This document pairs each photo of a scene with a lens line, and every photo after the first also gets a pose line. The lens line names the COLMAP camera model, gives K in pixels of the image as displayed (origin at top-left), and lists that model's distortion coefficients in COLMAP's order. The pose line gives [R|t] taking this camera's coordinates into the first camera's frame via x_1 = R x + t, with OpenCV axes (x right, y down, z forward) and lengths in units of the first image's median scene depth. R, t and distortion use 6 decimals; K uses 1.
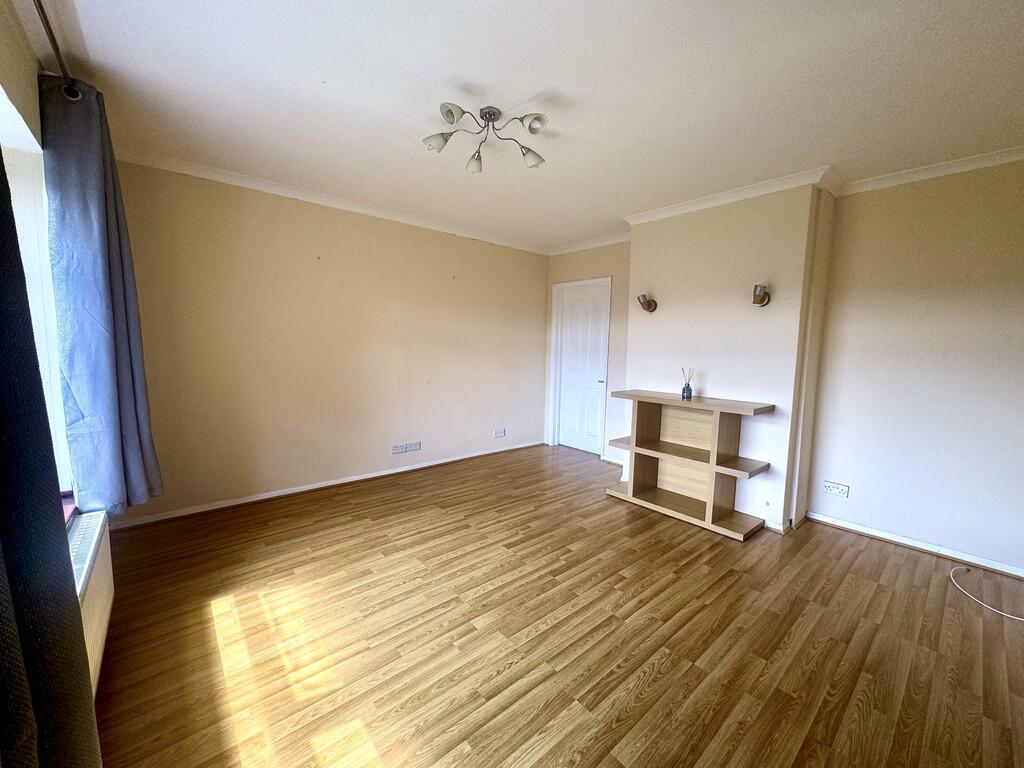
lens RADIAL K [[411.9, 0, 512.0], [0, 411.9, 384.0], [0, 0, 1]] dist [-0.001984, -0.000291]
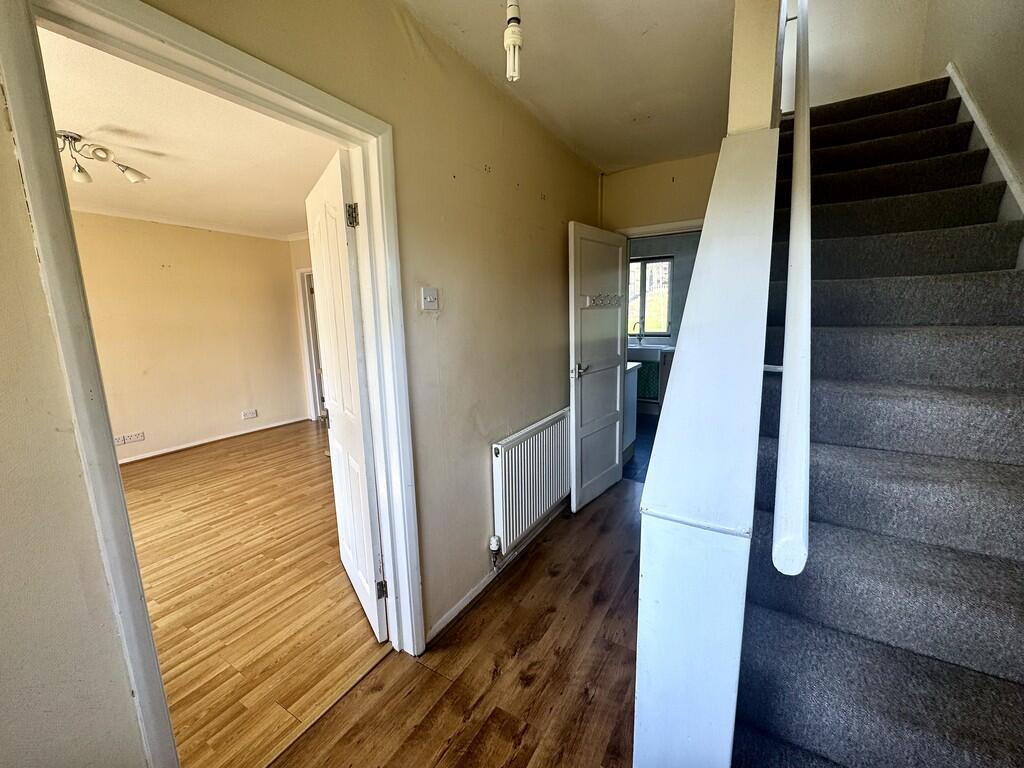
lens RADIAL K [[411.9, 0, 512.0], [0, 411.9, 384.0], [0, 0, 1]] dist [-0.001984, -0.000291]
pose [[0.948139, -0.094699, 0.303423, 0.551998], [0.072950, 0.993938, 0.082254, 0.009074], [-0.309373, -0.055853, 0.949299, -0.378481]]
